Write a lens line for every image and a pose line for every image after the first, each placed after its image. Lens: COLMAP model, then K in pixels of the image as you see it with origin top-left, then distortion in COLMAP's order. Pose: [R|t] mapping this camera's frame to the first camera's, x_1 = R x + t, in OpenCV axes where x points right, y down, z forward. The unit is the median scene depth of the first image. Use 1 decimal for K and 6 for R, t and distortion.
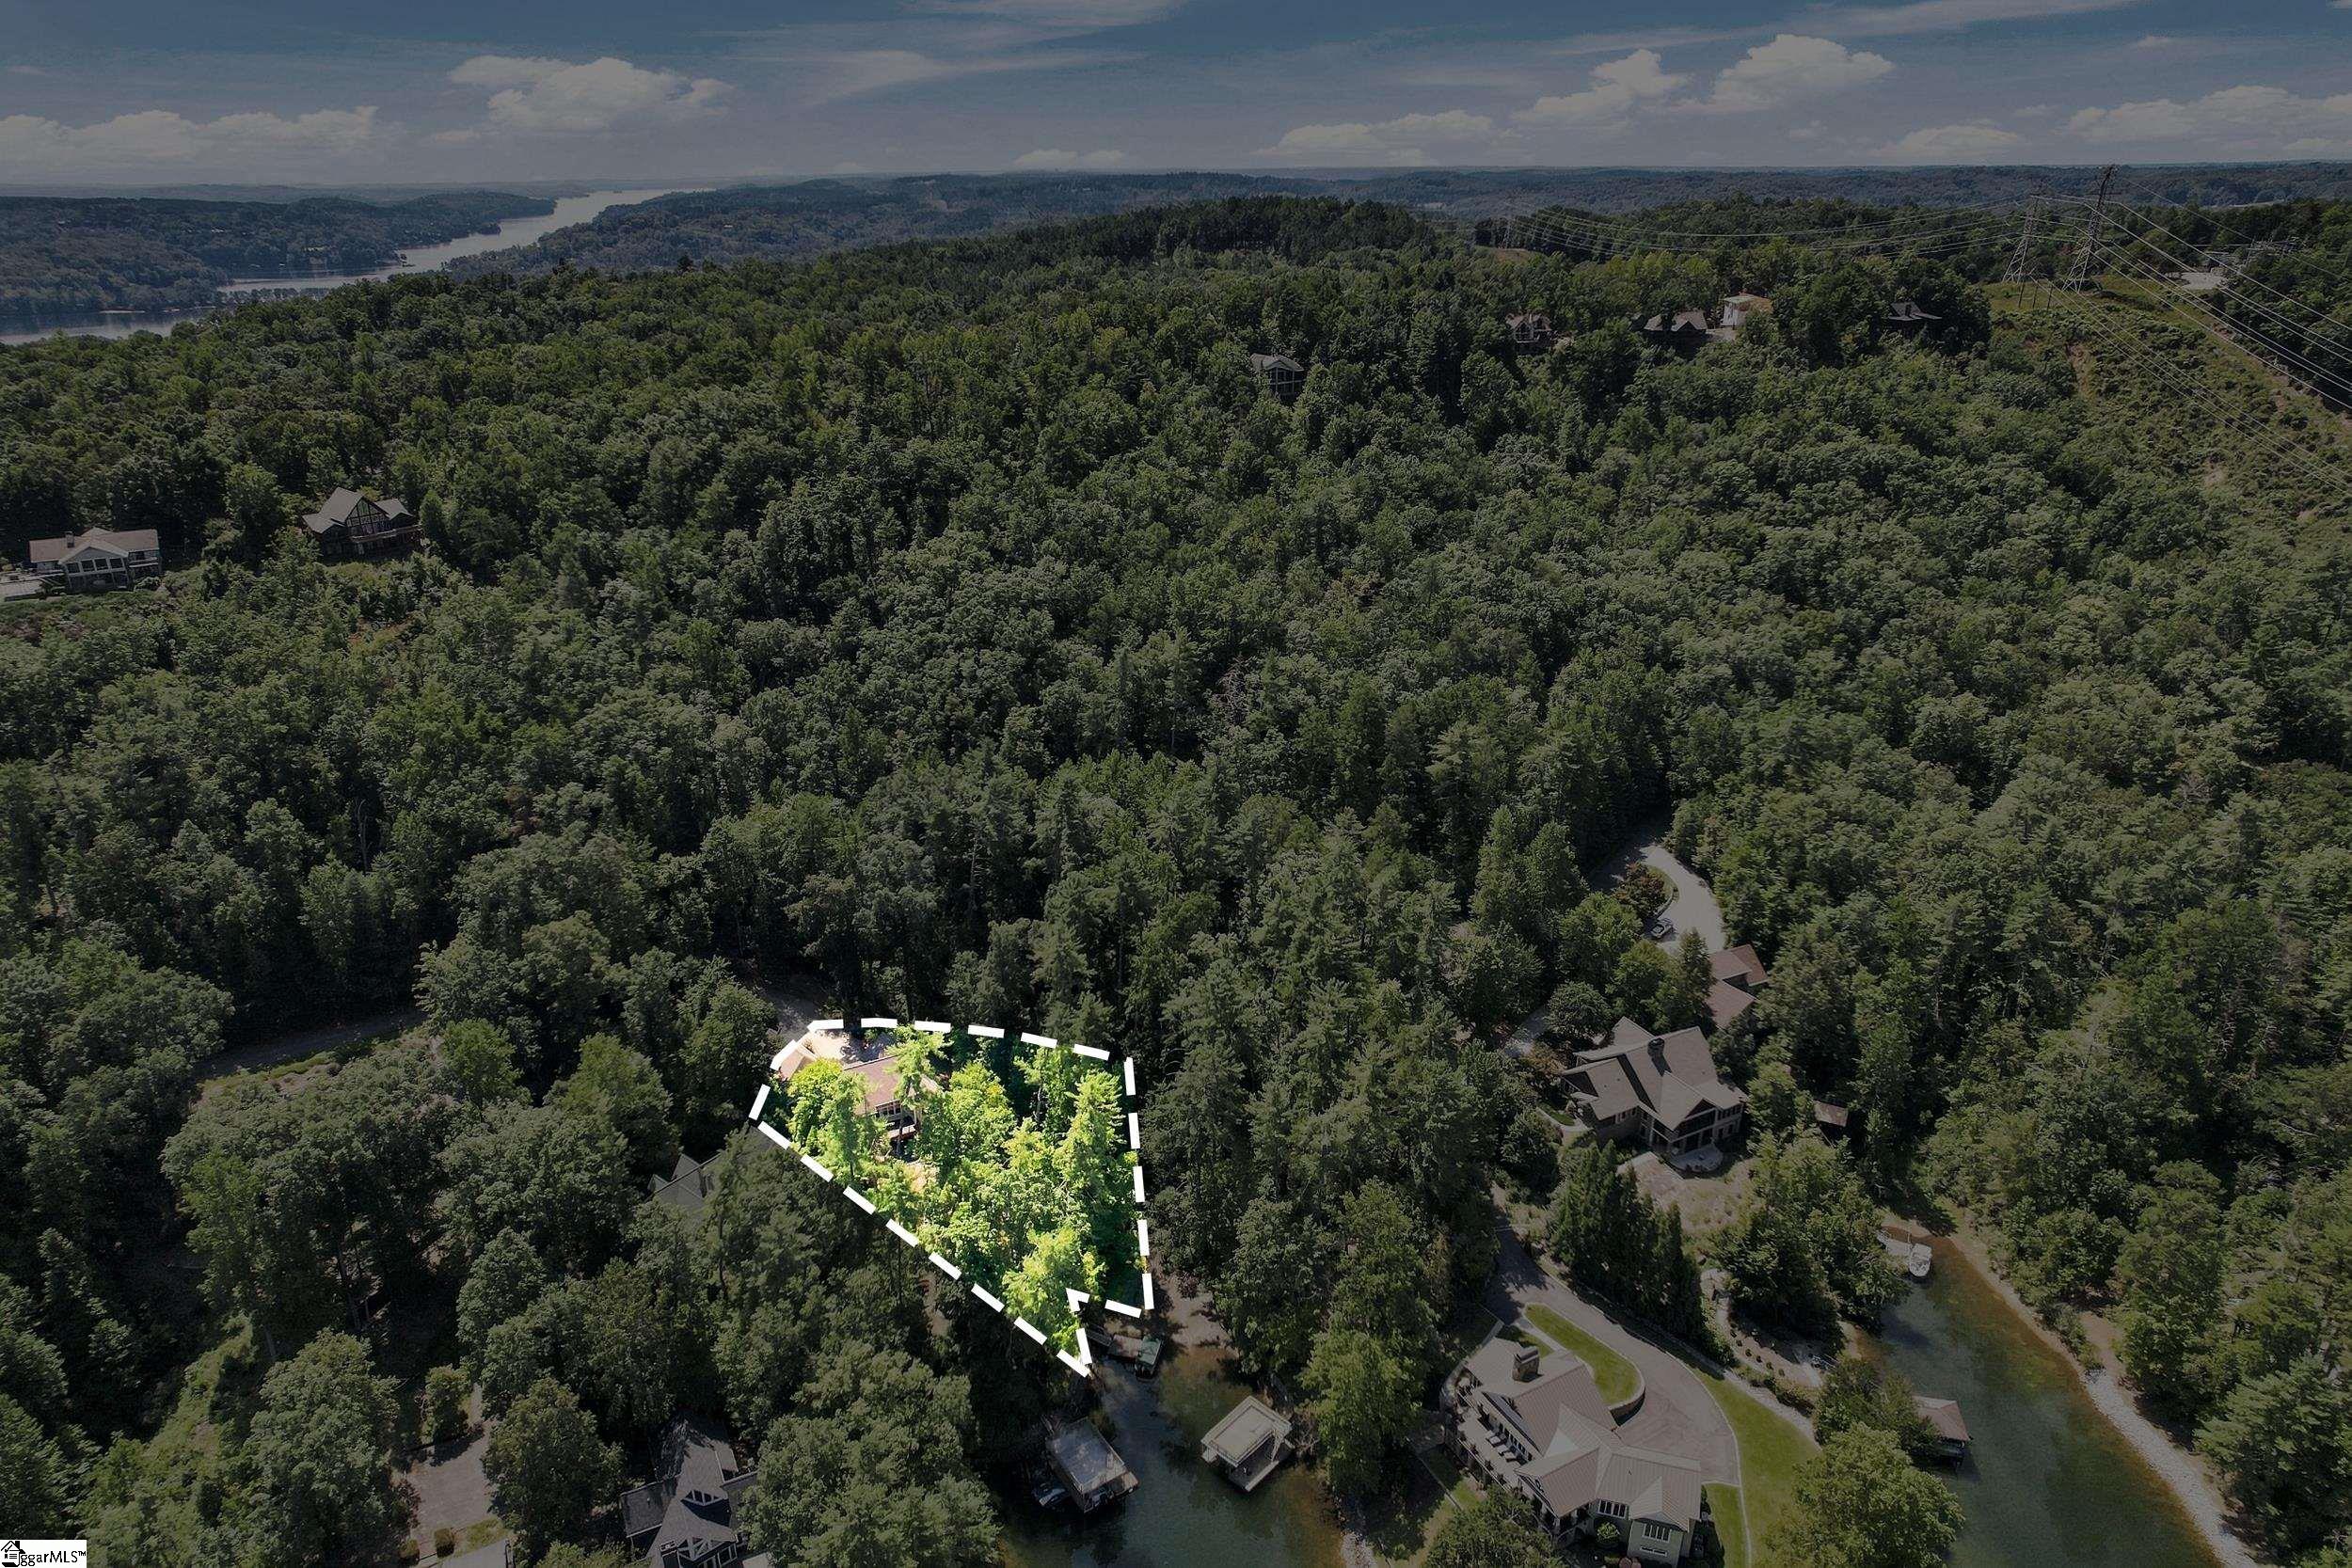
lens RADIAL K [[1501.4, 0, 1176.0], [0, 1501.4, 784.0], [0, 0, 1]] dist [-0.035165, 0.054359]
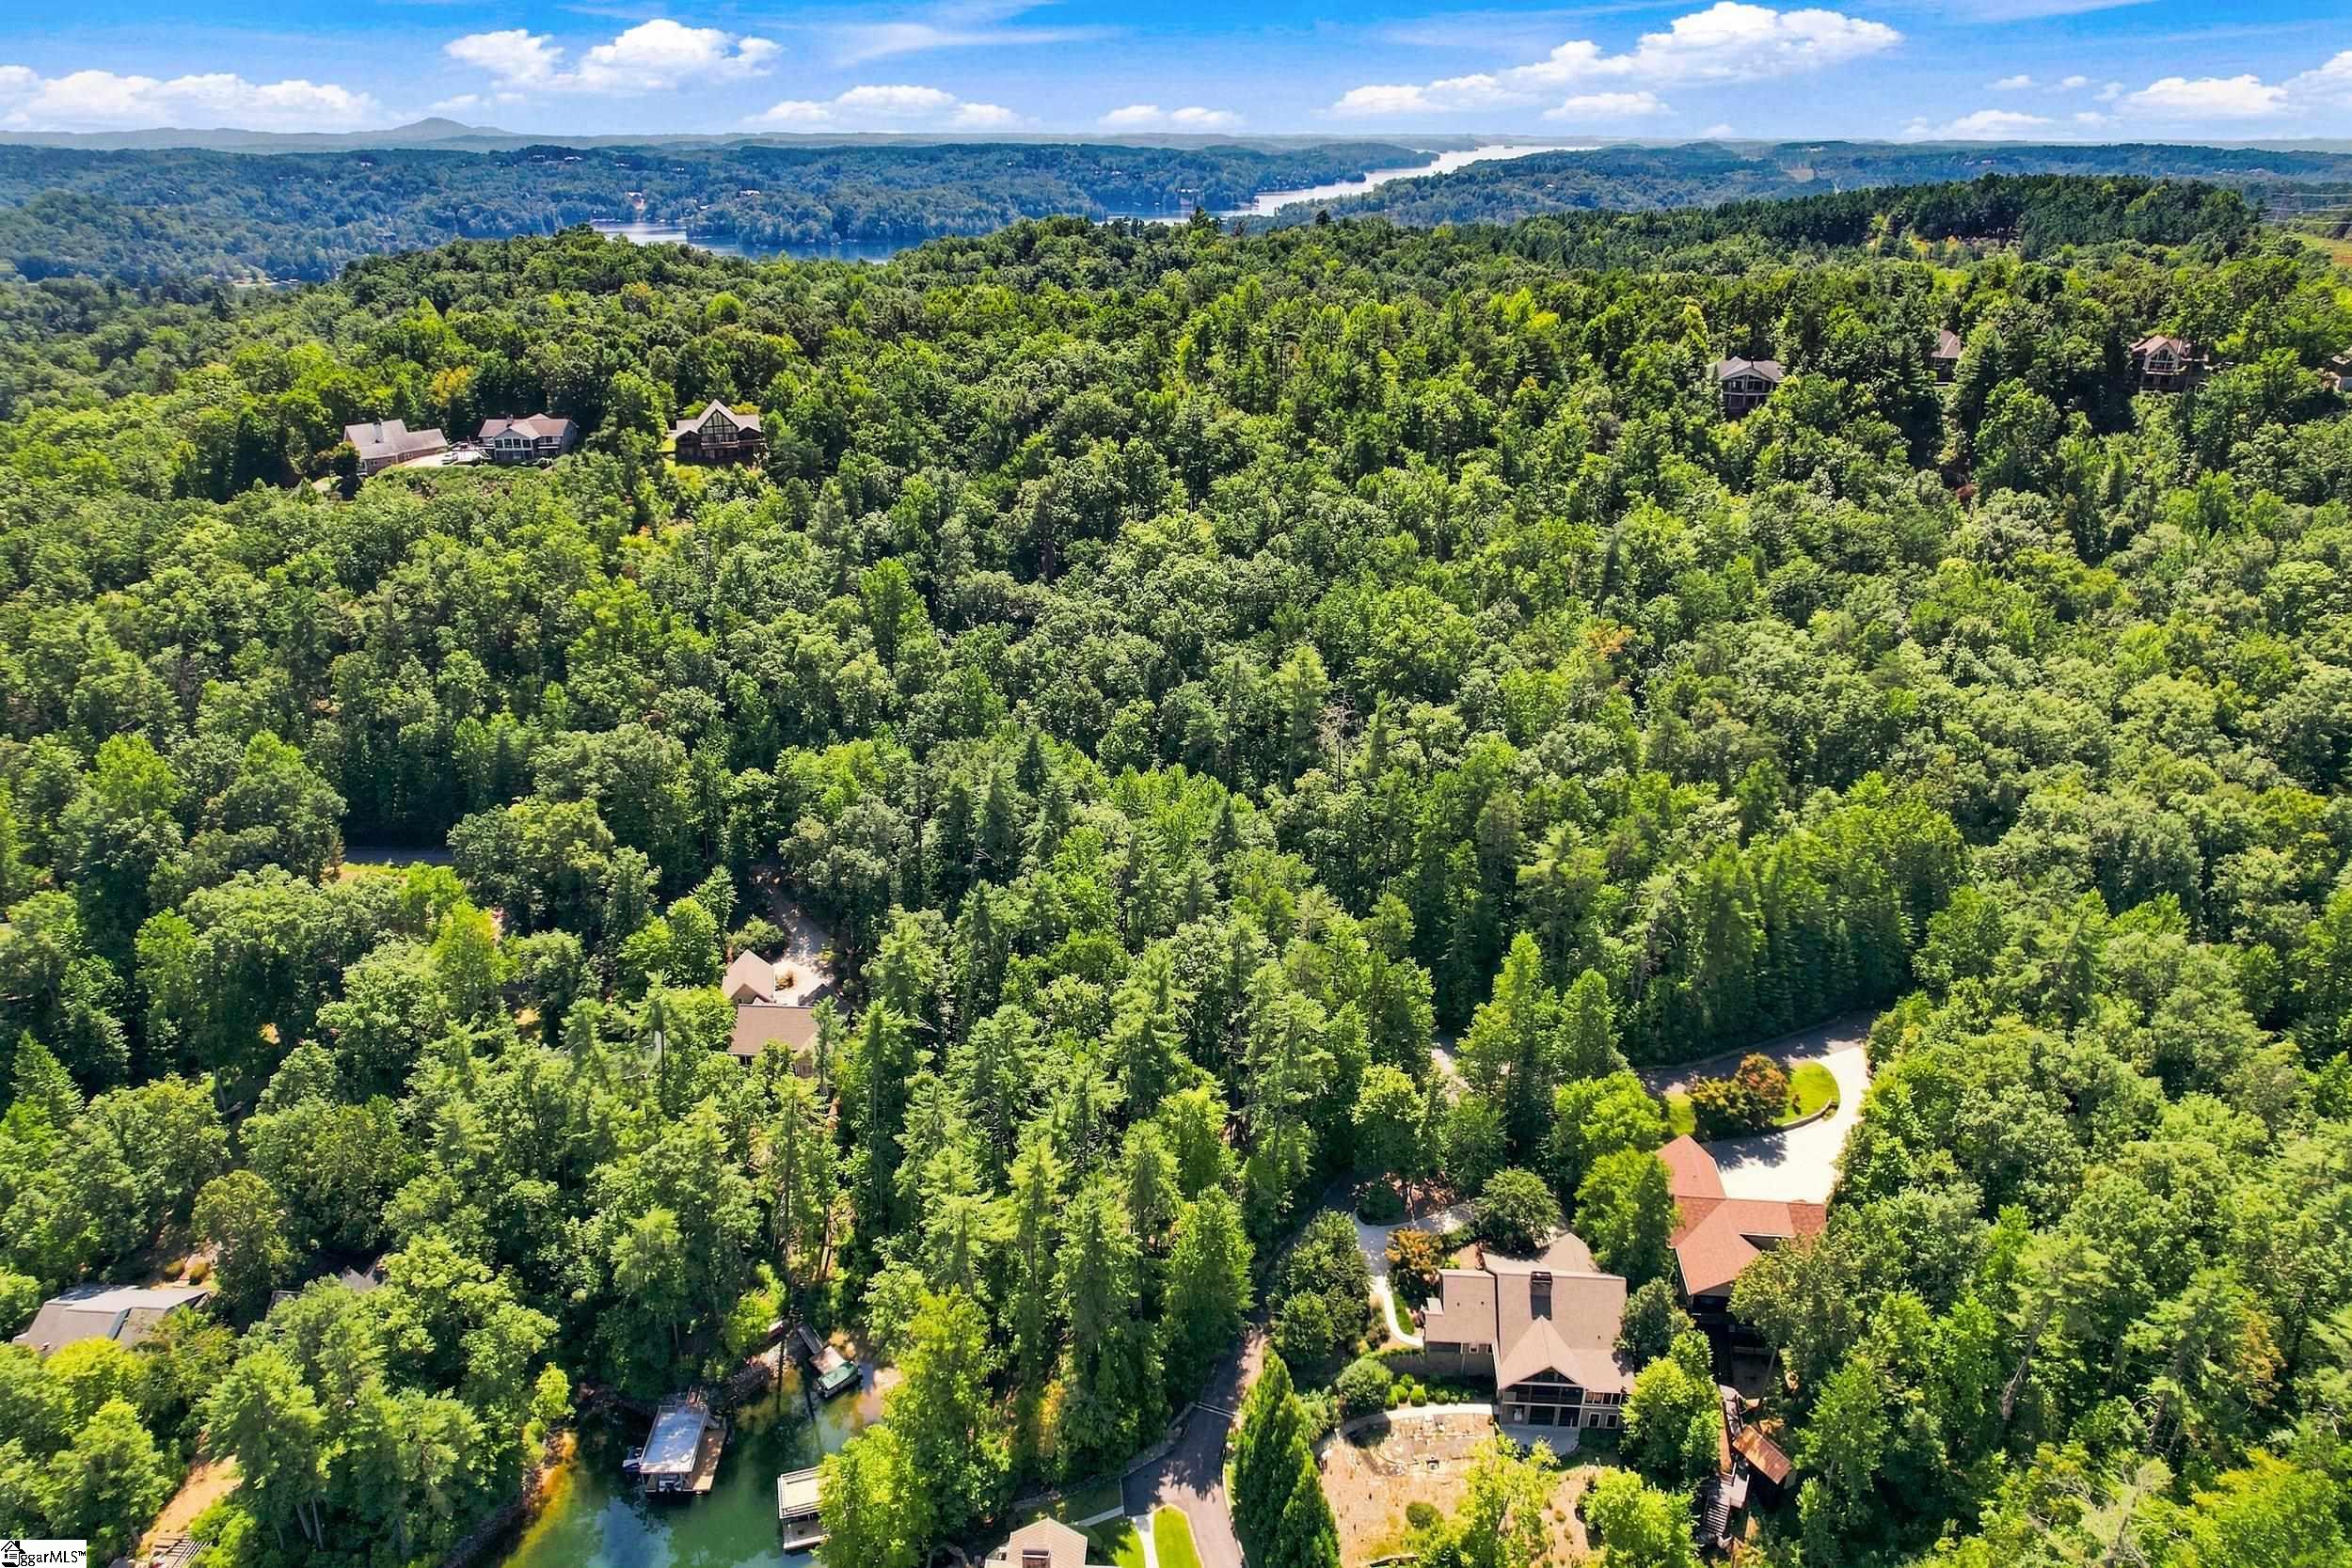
lens RADIAL K [[1501.4, 0, 1176.0], [0, 1501.4, 784.0], [0, 0, 1]] dist [-0.035165, 0.054359]
pose [[0.854707, 0.220744, -0.469839, 0.365996], [-0.210270, 0.974728, 0.075444, -0.074491], [0.474619, 0.034310, 0.879522, 0.169634]]
